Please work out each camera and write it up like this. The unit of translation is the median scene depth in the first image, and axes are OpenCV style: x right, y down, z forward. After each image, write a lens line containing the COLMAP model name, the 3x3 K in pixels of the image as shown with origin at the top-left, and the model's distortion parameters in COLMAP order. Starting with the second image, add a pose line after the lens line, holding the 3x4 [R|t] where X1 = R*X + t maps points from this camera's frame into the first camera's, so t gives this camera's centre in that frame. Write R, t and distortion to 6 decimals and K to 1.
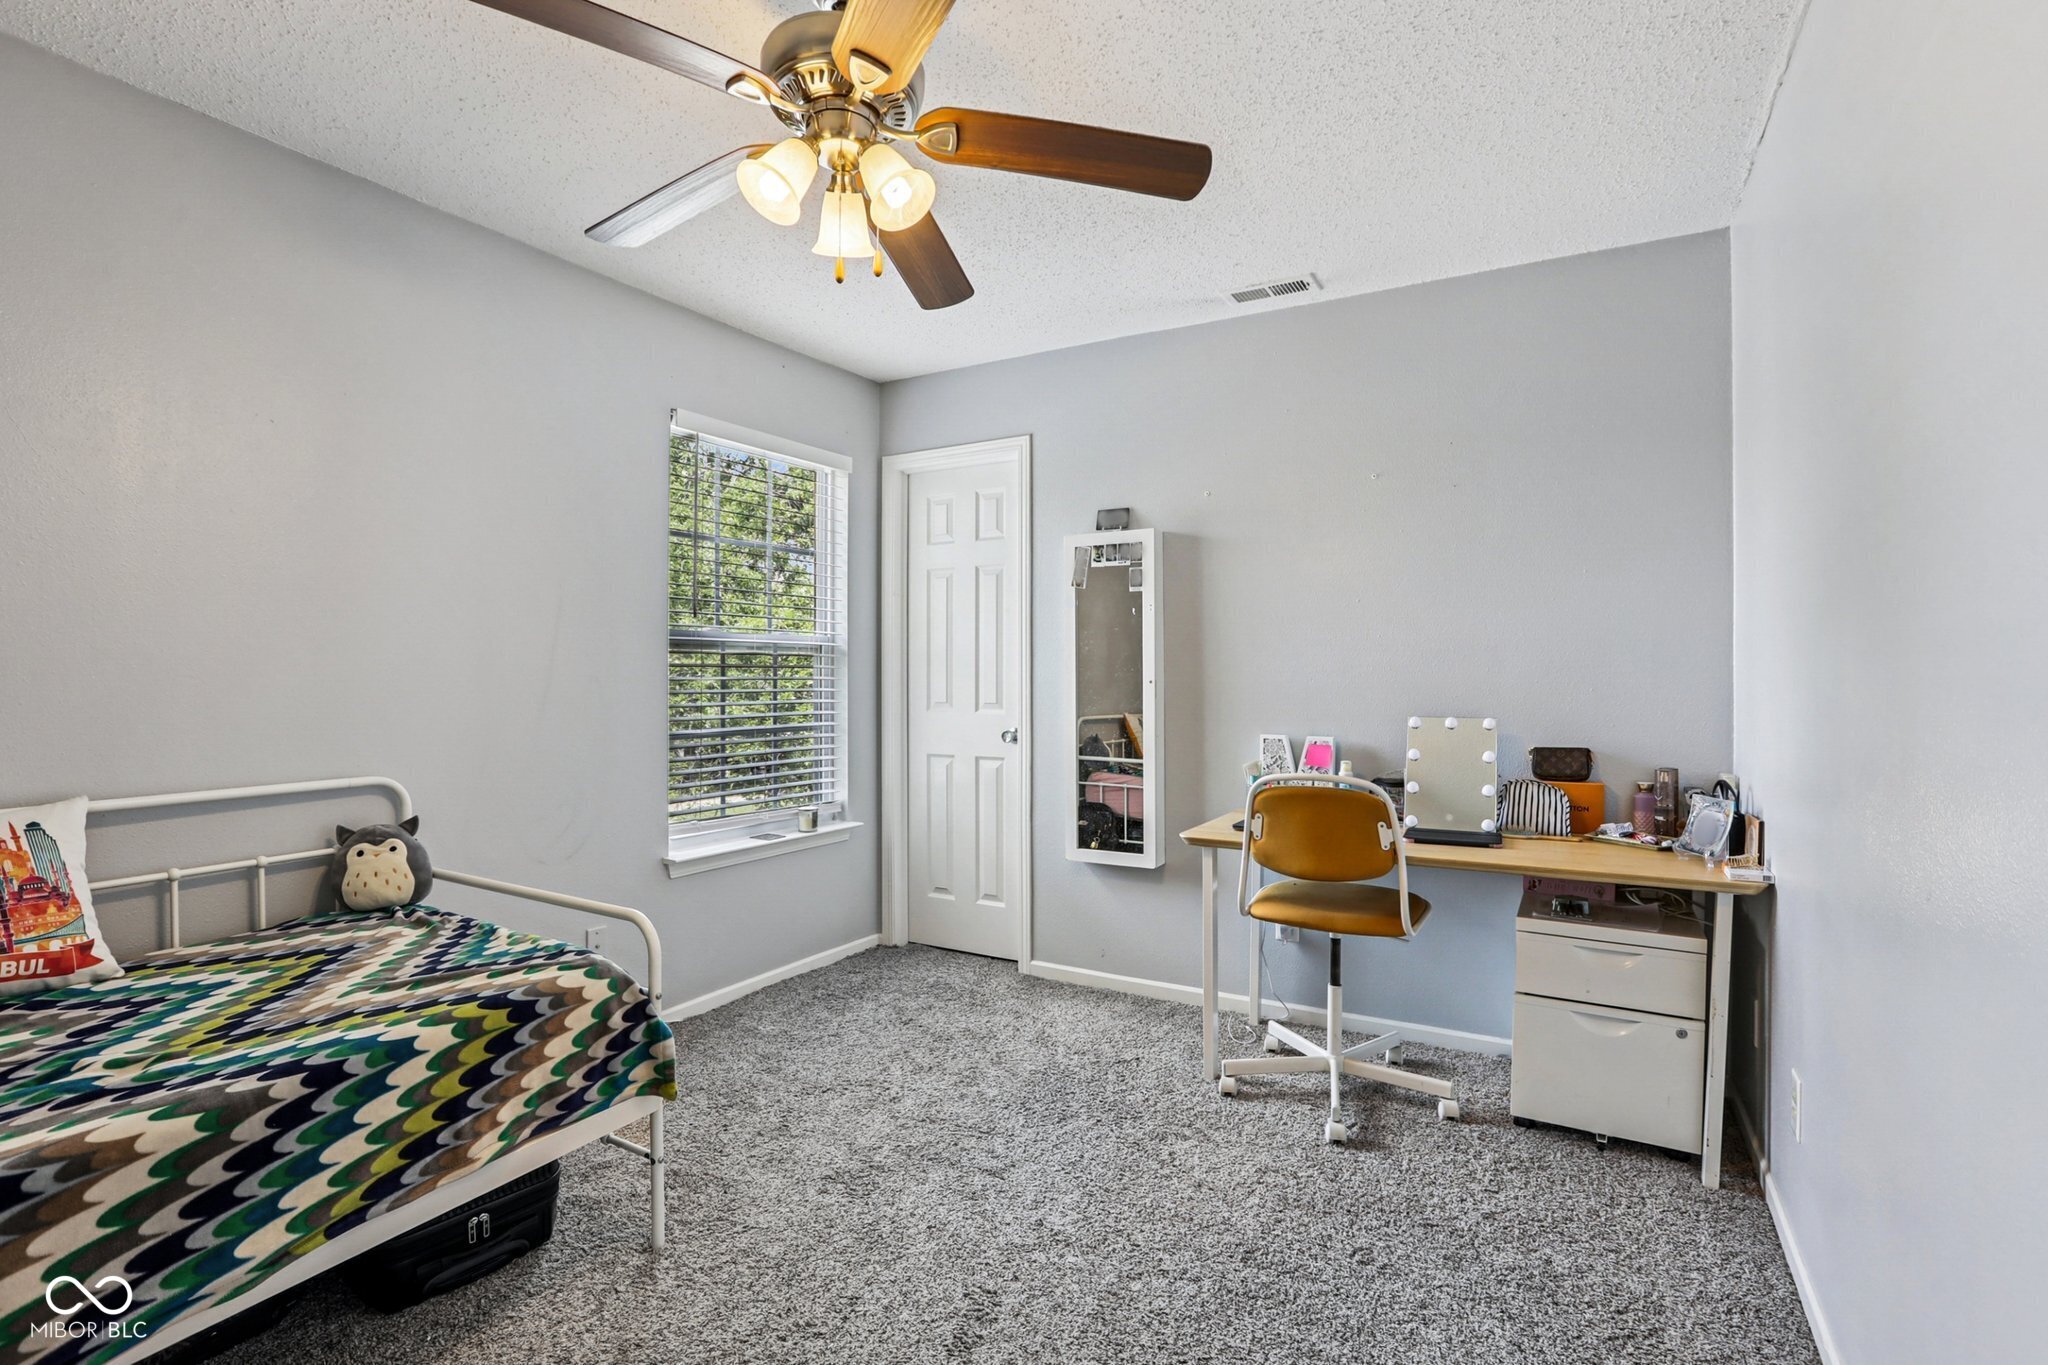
lens RADIAL K [[980.3, 0, 1047.4], [0, 980.3, 659.4], [0, 0, 1]] dist [-0.027518, 0.015033]
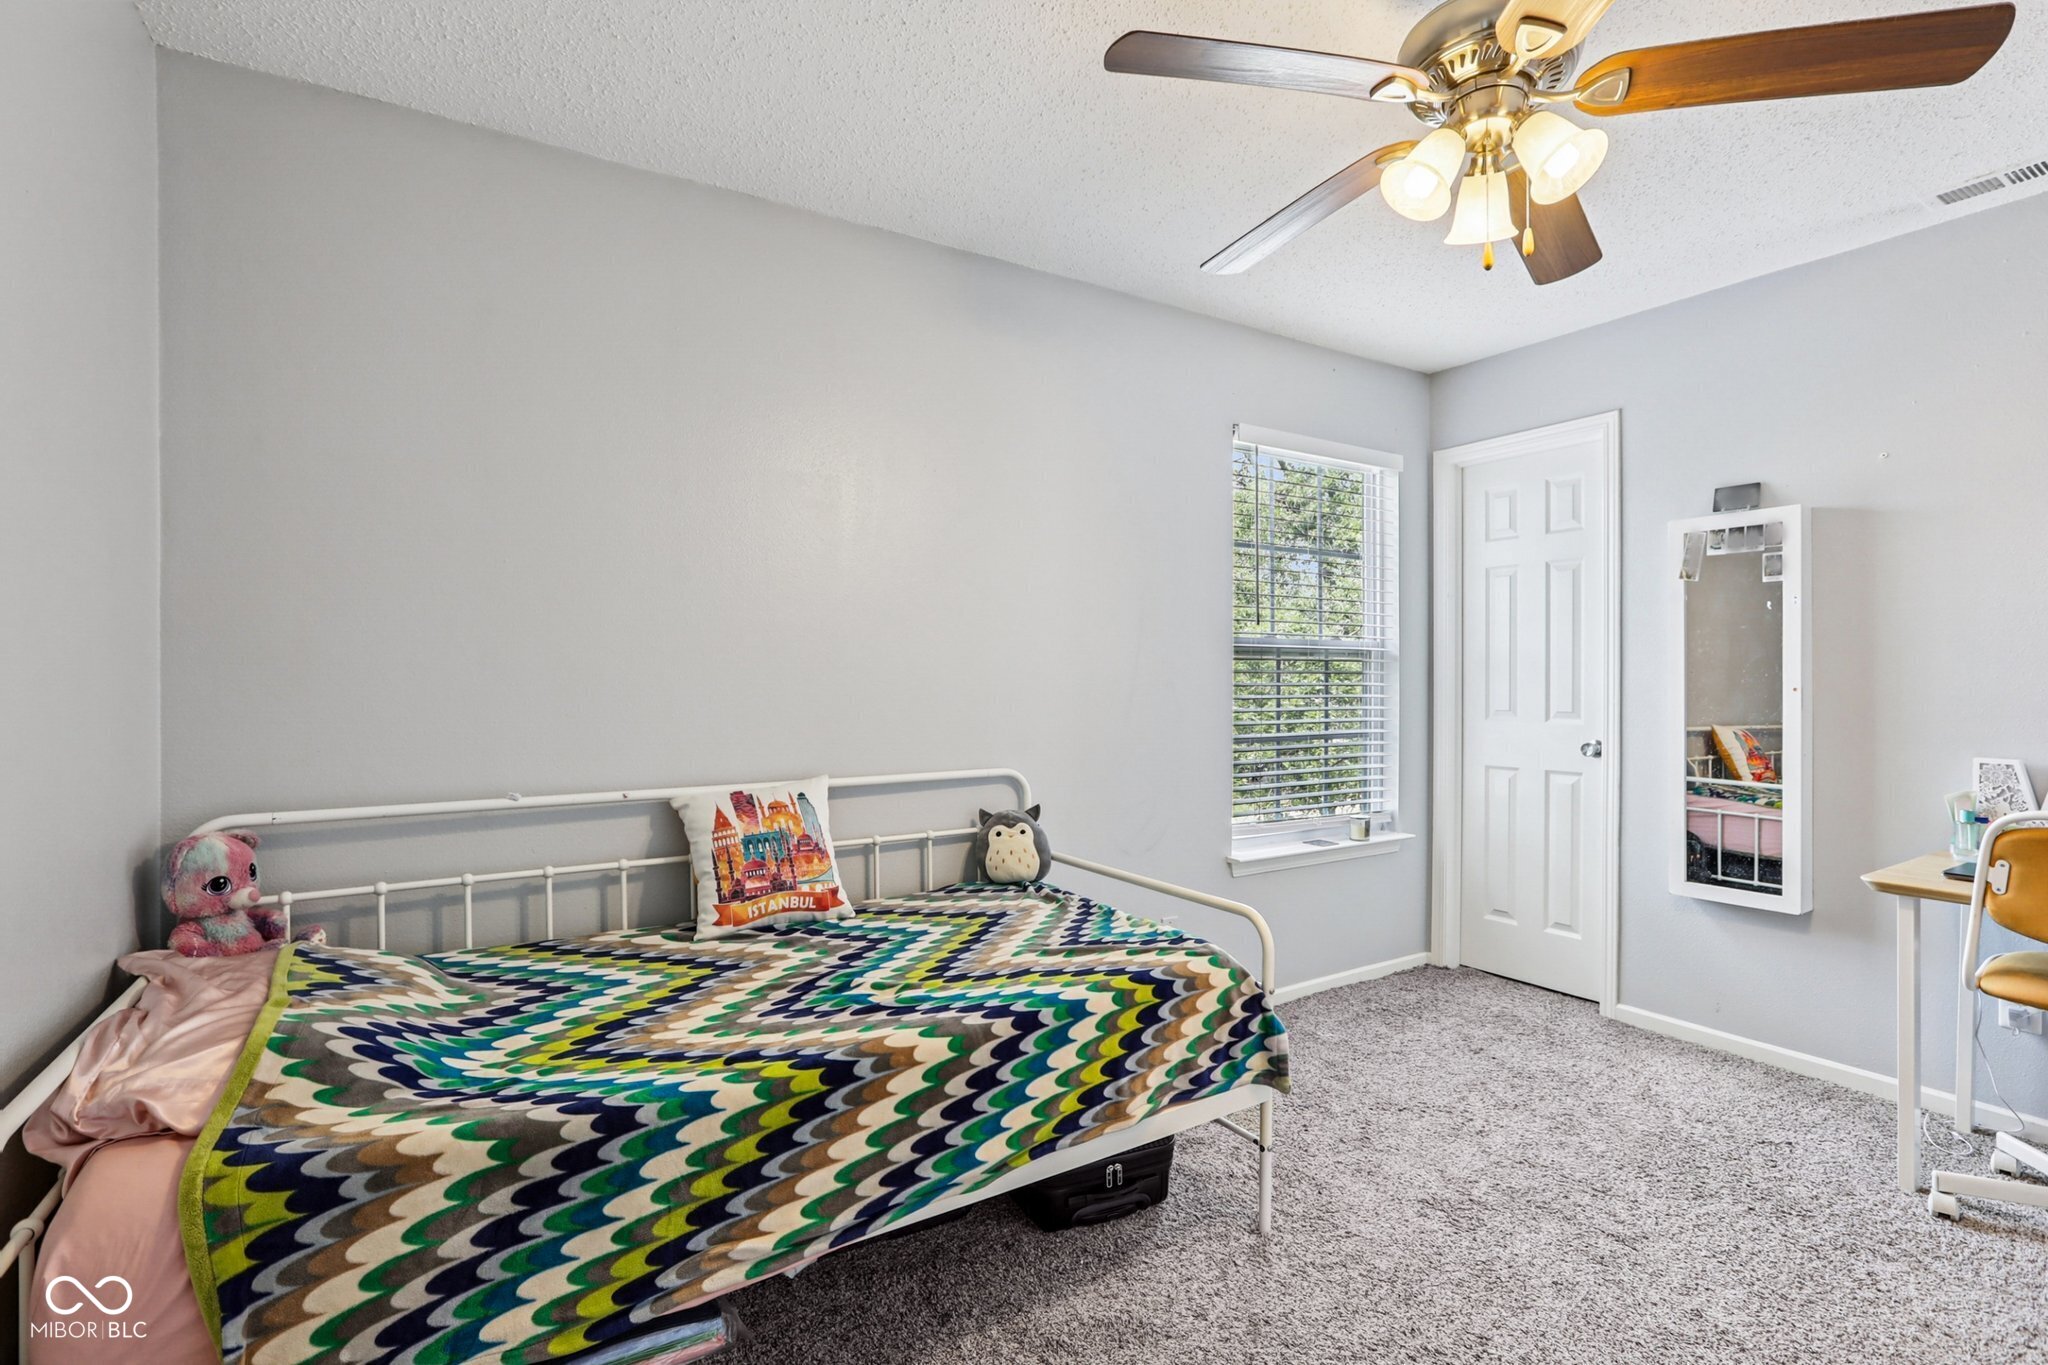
lens RADIAL K [[980.3, 0, 1021.9], [0, 980.3, 668.2], [0, 0, 1]] dist [-0.027518, 0.015033]
pose [[0.887754, -0.006071, -0.460278, -0.133485], [0.007715, 0.999969, 0.001691, -0.002138], [0.460253, -0.005052, 0.887773, -0.038453]]
